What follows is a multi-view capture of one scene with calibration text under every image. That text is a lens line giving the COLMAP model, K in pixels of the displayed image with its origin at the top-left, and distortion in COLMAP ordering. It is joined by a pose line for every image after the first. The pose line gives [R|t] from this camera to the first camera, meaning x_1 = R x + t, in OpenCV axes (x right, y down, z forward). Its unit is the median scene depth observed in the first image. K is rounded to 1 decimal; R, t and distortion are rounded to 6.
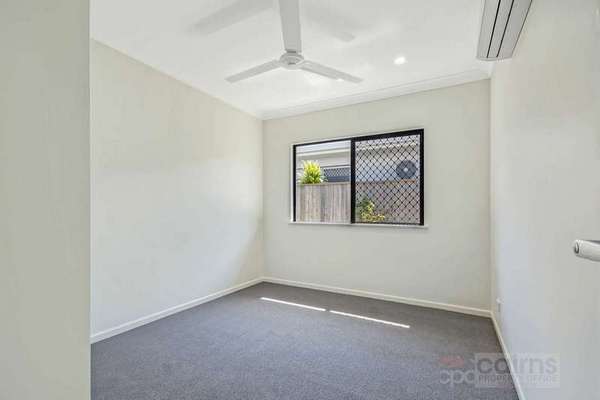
lens RADIAL K [[271.0, 0, 299.2], [0, 271.0, 198.8], [0, 0, 1]] dist [-0.000007, 0.000076]
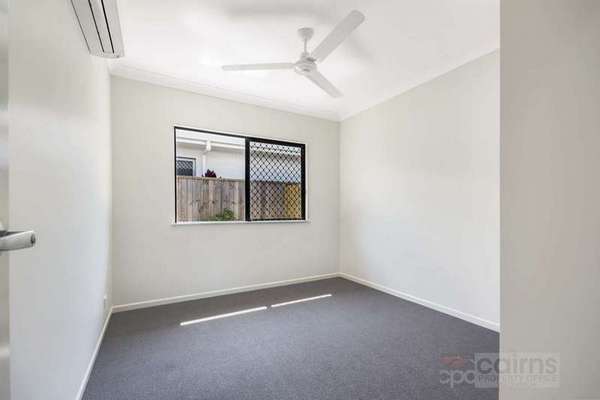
lens RADIAL K [[271.0, 0, 298.5], [0, 271.0, 205.8], [0, 0, 1]] dist [-0.000007, 0.000076]
pose [[0.522221, 0.003835, 0.852802, -0.575257], [-0.034760, 0.999255, 0.016792, 0.008206], [-0.852102, -0.038413, 0.521965, 0.310264]]
